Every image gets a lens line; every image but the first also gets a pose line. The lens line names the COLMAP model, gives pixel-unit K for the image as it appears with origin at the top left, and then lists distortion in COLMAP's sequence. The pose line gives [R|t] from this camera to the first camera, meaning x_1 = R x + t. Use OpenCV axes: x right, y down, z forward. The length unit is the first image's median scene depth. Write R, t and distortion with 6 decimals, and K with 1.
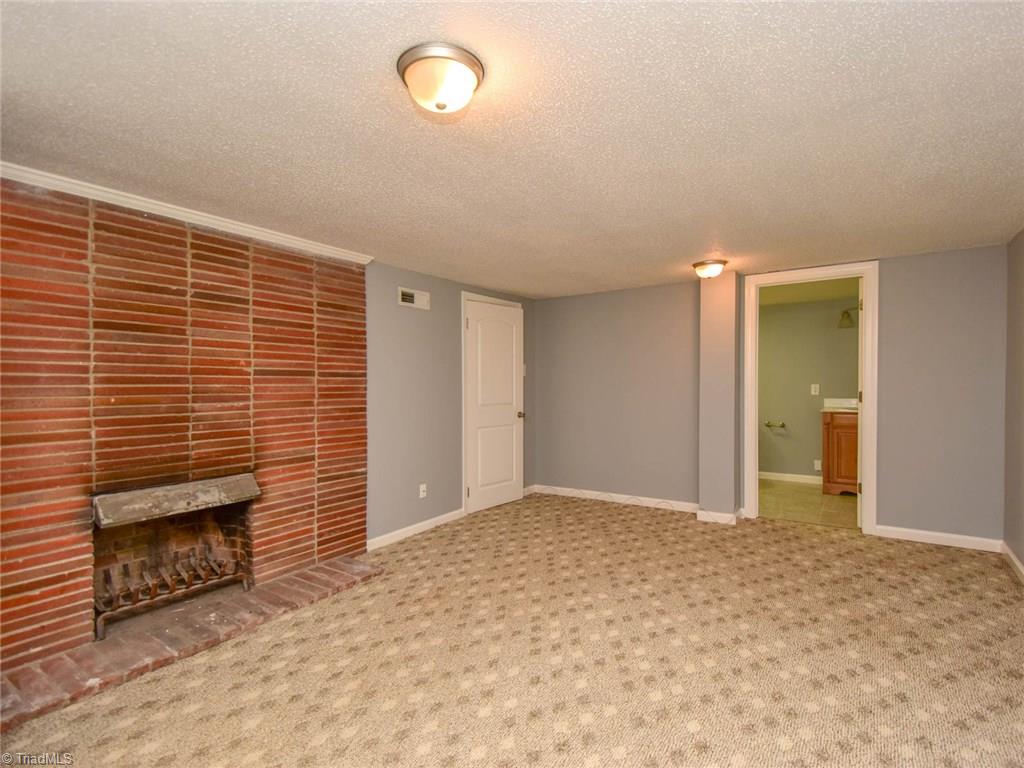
lens RADIAL K [[500.0, 0, 521.8], [0, 500.0, 393.5], [0, 0, 1]] dist [0.035502, -0.022791]
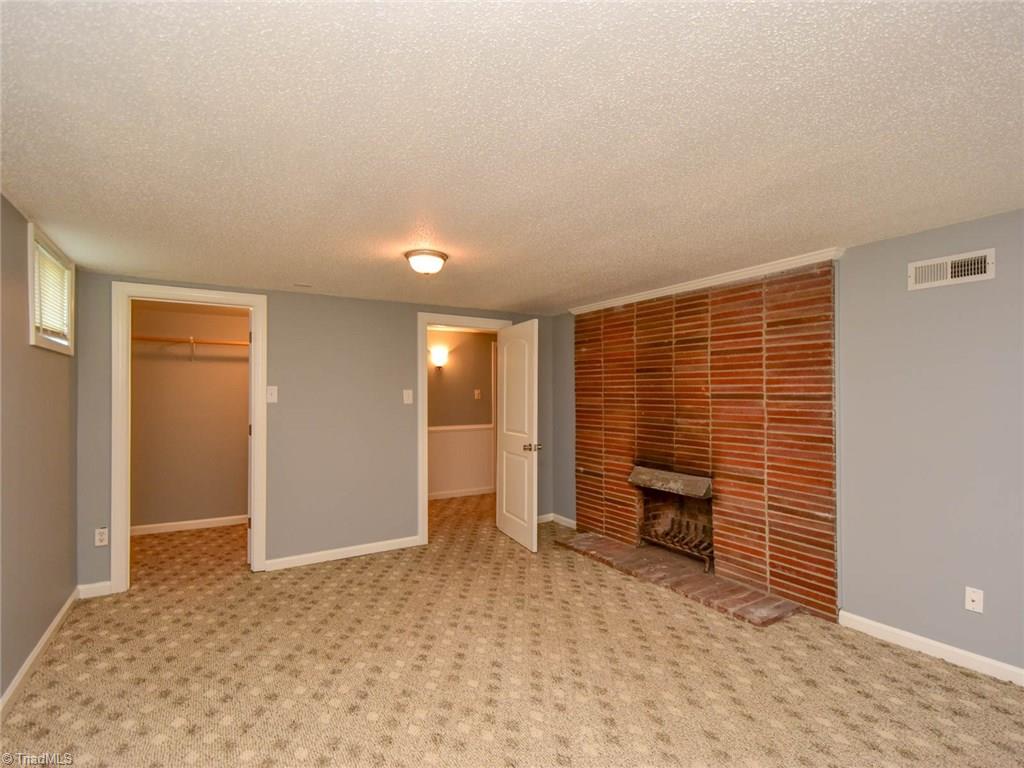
lens RADIAL K [[500.0, 0, 521.8], [0, 500.0, 393.5], [0, 0, 1]] dist [0.035502, -0.022791]
pose [[-0.401783, 0.002289, -0.915732, 0.744095], [-0.018314, 0.999777, 0.010535, -0.051569], [0.915552, 0.021003, -0.401652, 1.045847]]
